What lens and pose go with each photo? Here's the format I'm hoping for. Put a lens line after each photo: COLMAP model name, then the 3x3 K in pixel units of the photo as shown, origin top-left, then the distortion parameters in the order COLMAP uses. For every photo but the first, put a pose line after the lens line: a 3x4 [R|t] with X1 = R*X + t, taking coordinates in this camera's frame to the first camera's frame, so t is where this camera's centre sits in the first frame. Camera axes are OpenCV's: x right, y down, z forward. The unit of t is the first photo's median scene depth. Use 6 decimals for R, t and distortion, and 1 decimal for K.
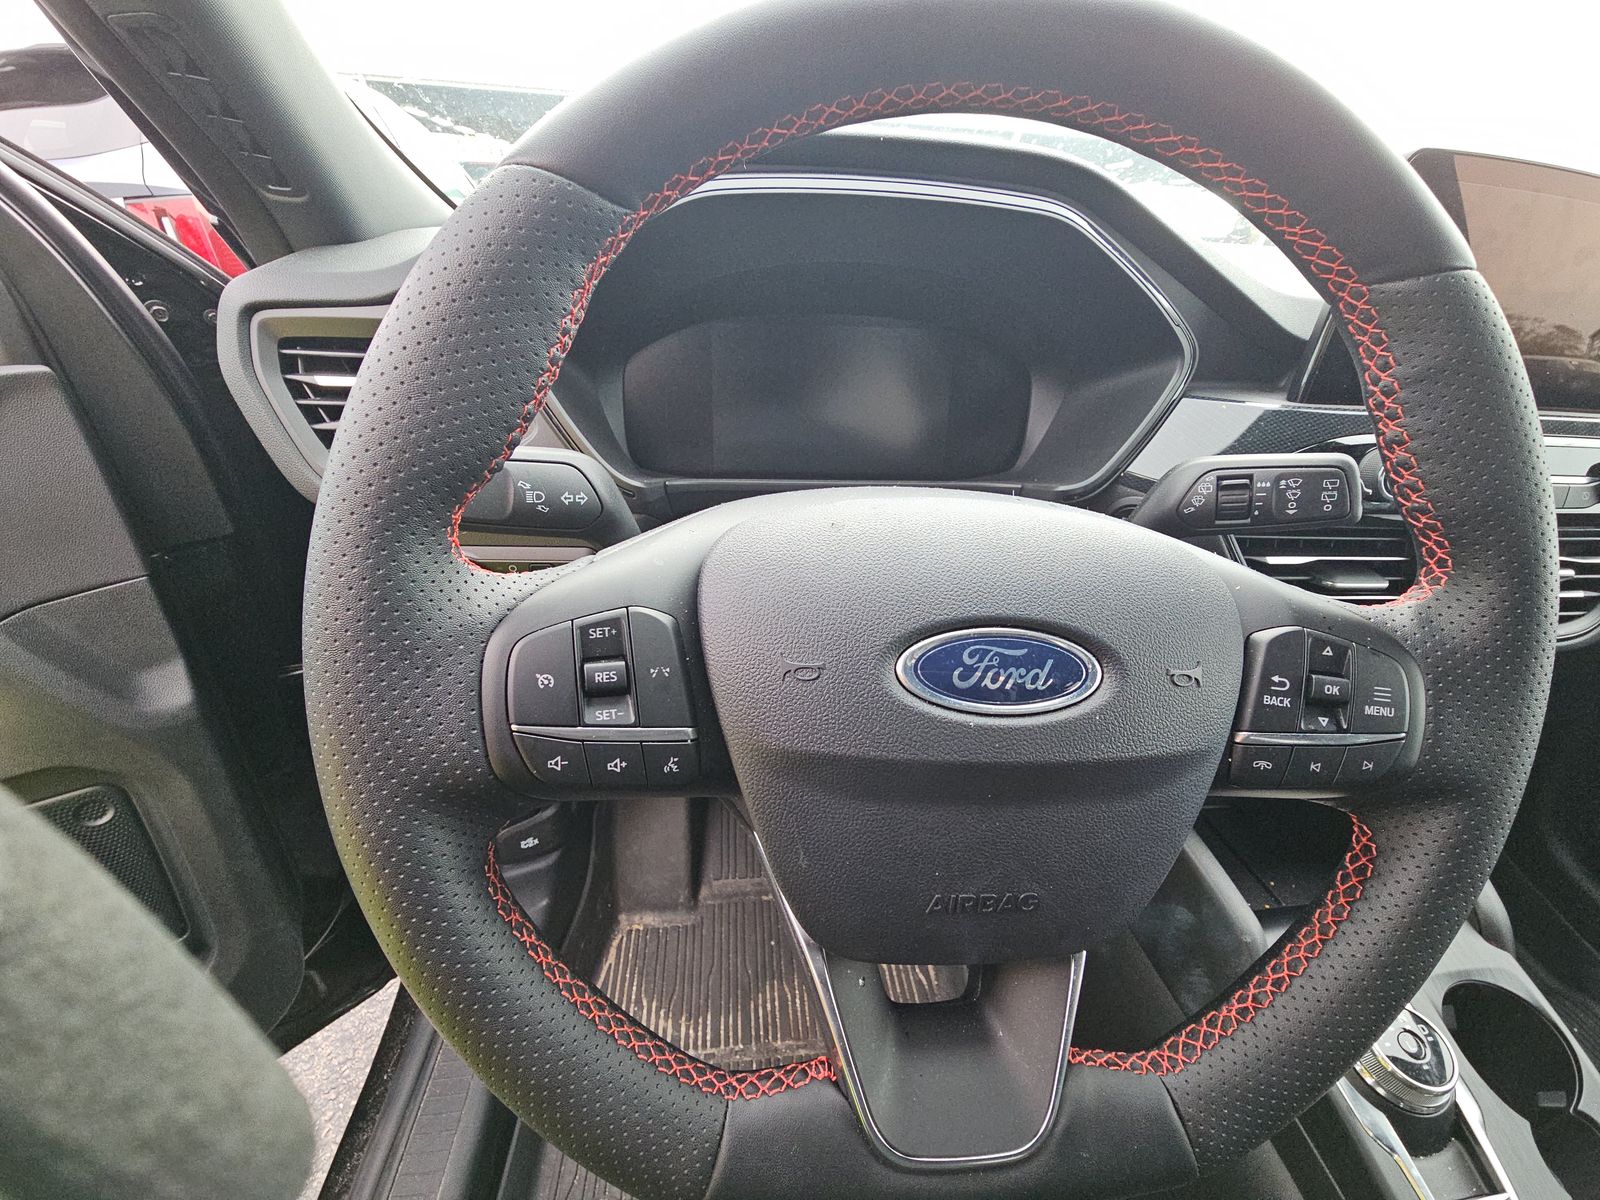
lens RADIAL K [[657.4, 0, 800.0], [0, 657.4, 600.0], [0, 0, 1]] dist [0.009352, -0.000808]
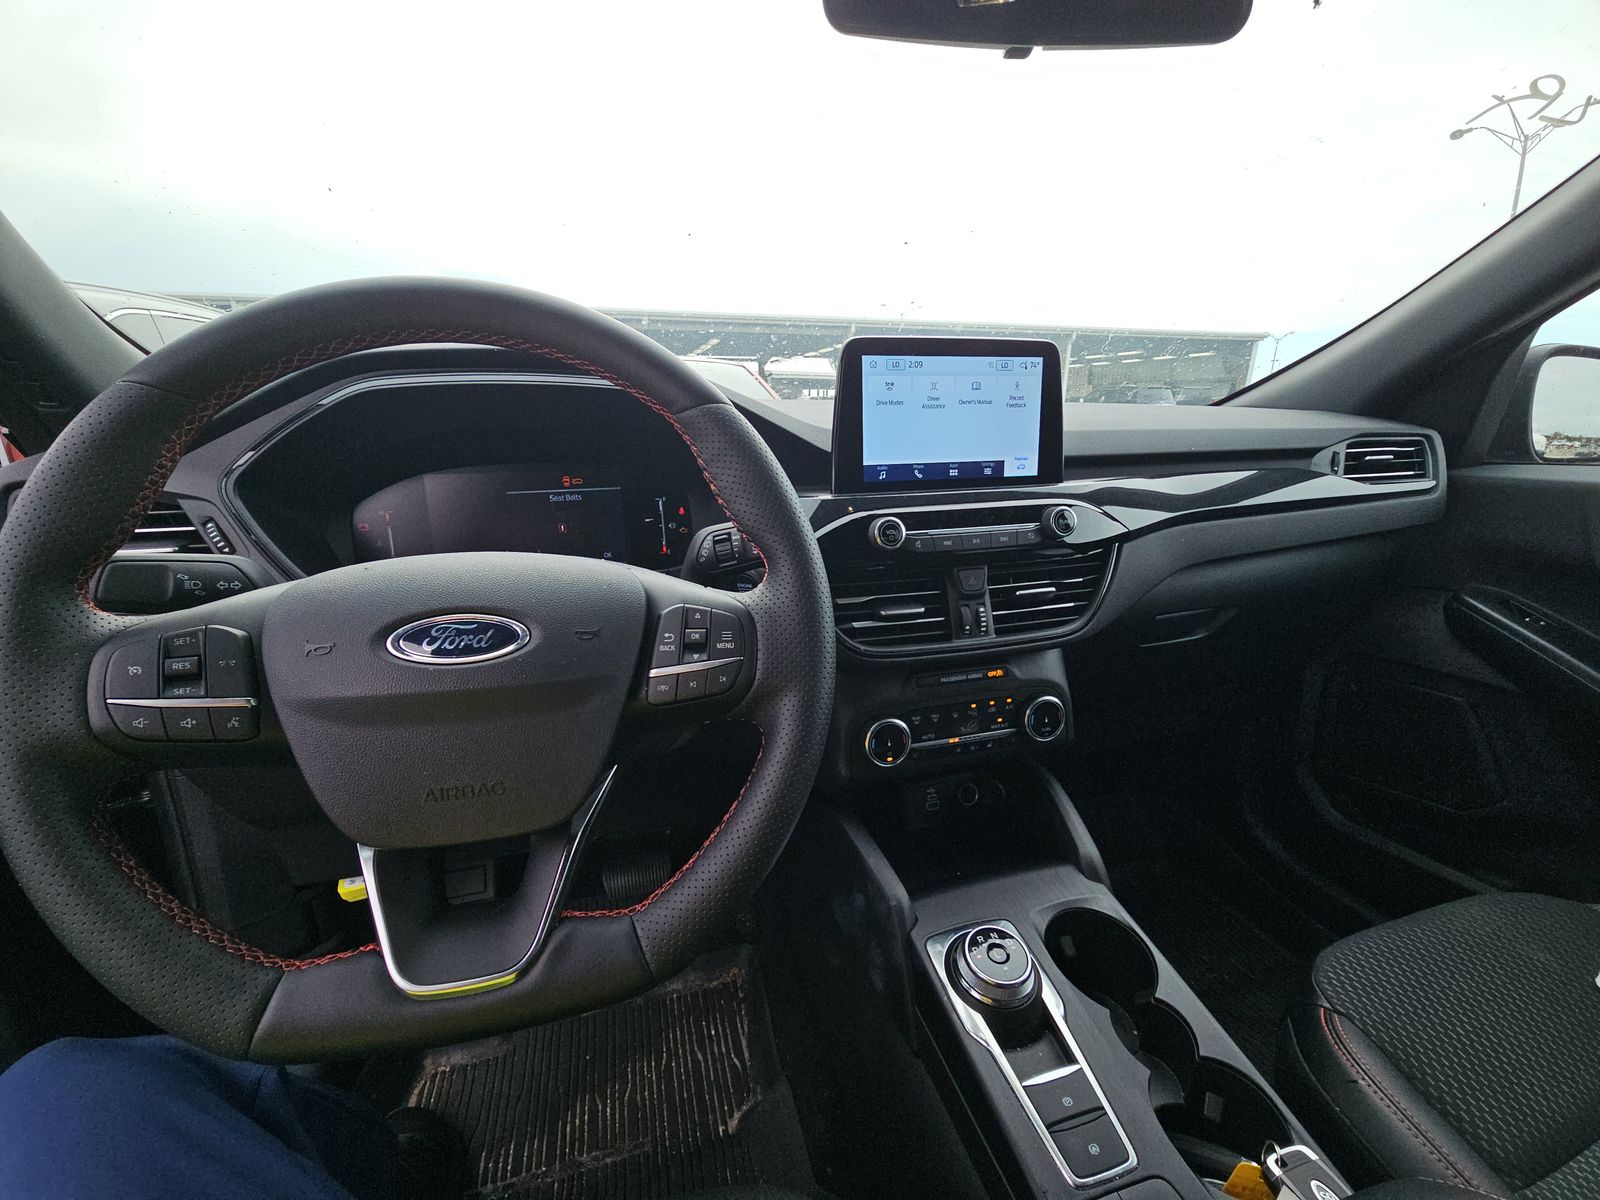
lens RADIAL K [[657.4, 0, 800.0], [0, 657.4, 600.0], [0, 0, 1]] dist [0.009352, -0.000808]
pose [[0.984038, -0.105042, 0.143648, 0.706988], [0.134282, 0.967994, -0.212030, 0.368319], [-0.116779, 0.227935, 0.966648, -0.560055]]
